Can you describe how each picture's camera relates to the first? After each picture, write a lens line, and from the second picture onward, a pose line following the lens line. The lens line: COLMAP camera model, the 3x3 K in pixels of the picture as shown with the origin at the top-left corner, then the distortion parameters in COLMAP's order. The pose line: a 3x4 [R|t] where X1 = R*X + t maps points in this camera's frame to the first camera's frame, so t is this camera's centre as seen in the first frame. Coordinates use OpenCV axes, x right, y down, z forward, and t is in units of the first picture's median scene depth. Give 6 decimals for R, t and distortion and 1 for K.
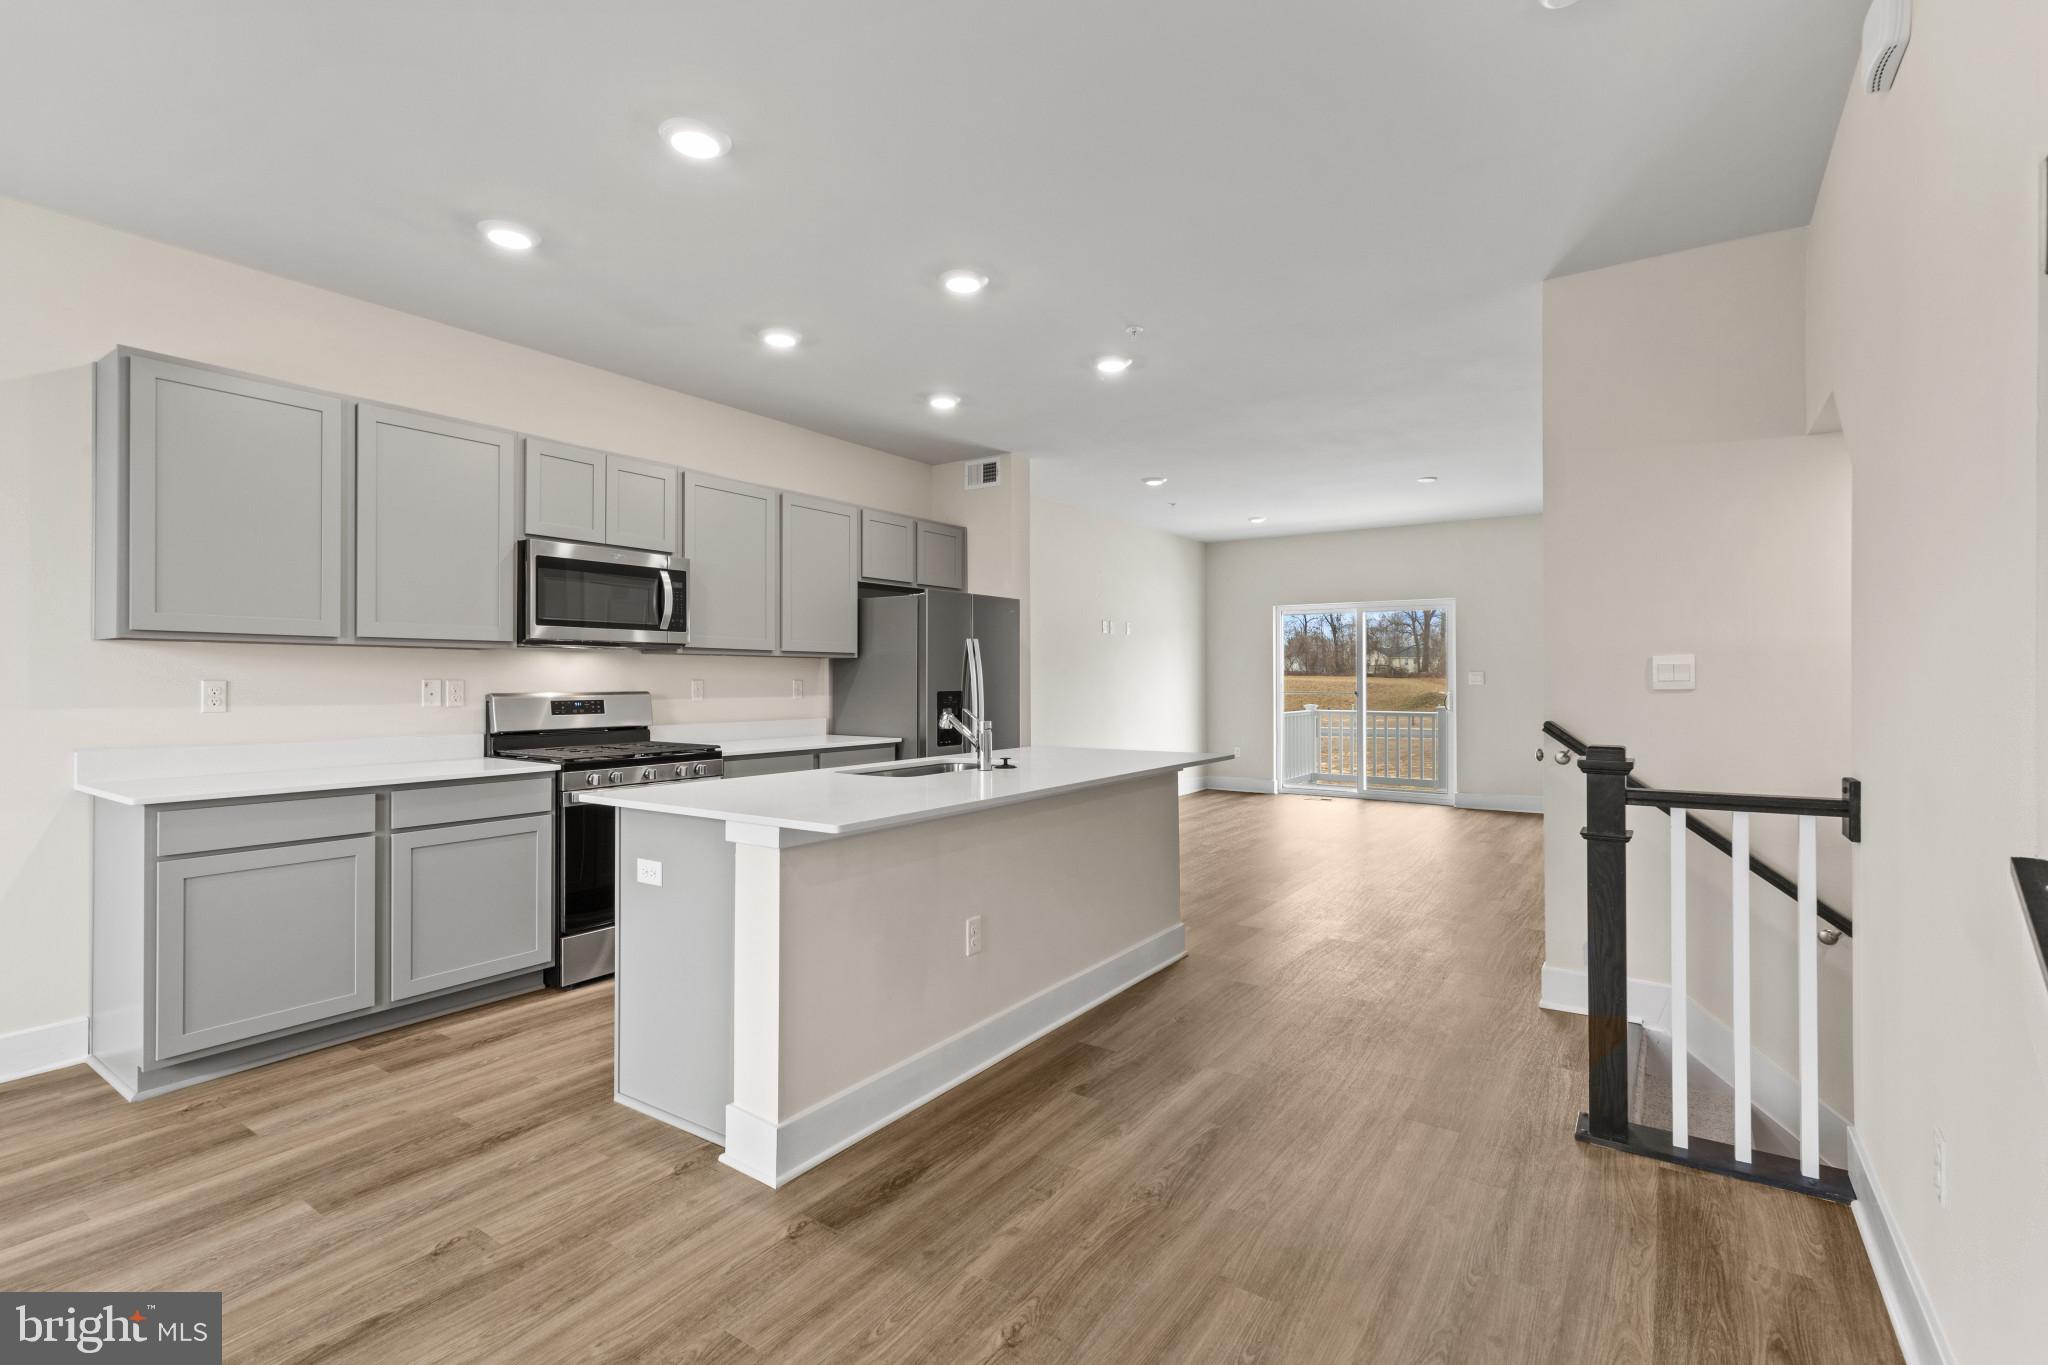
lens RADIAL K [[946.6, 0, 1022.6], [0, 946.6, 676.0], [0, 0, 1]] dist [0.005905, -0.000894]
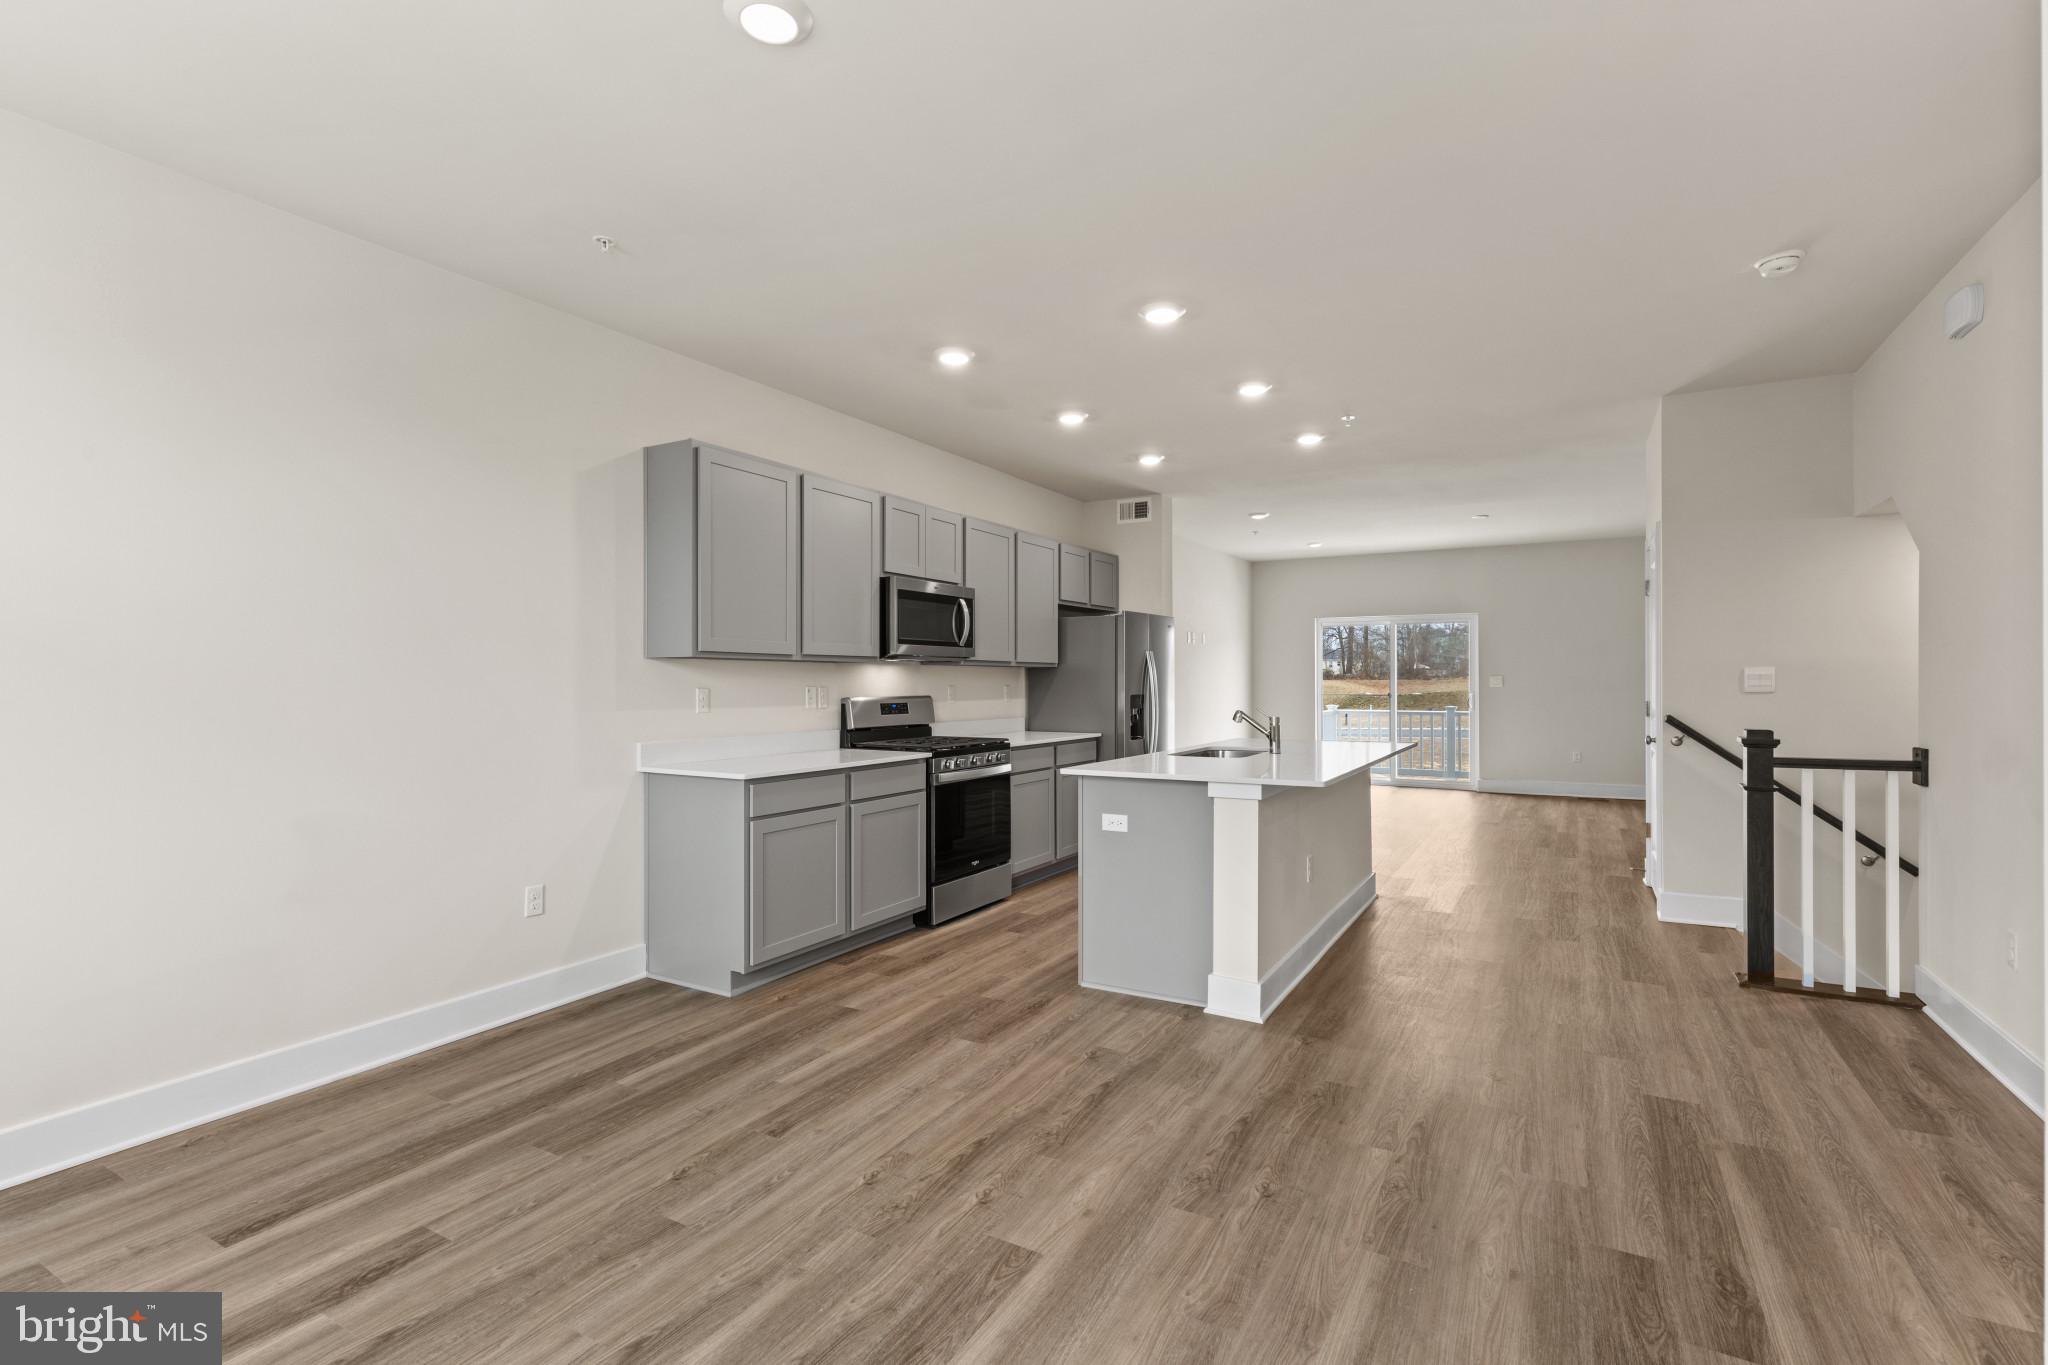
lens RADIAL K [[946.6, 0, 1025.2], [0, 946.6, 681.5], [0, 0, 1]] dist [0.005905, -0.000894]
pose [[0.996887, -0.002432, 0.078802, -0.532102], [0.002161, 0.999991, 0.003526, -0.008820], [-0.078809, -0.003345, 0.996884, -0.336797]]
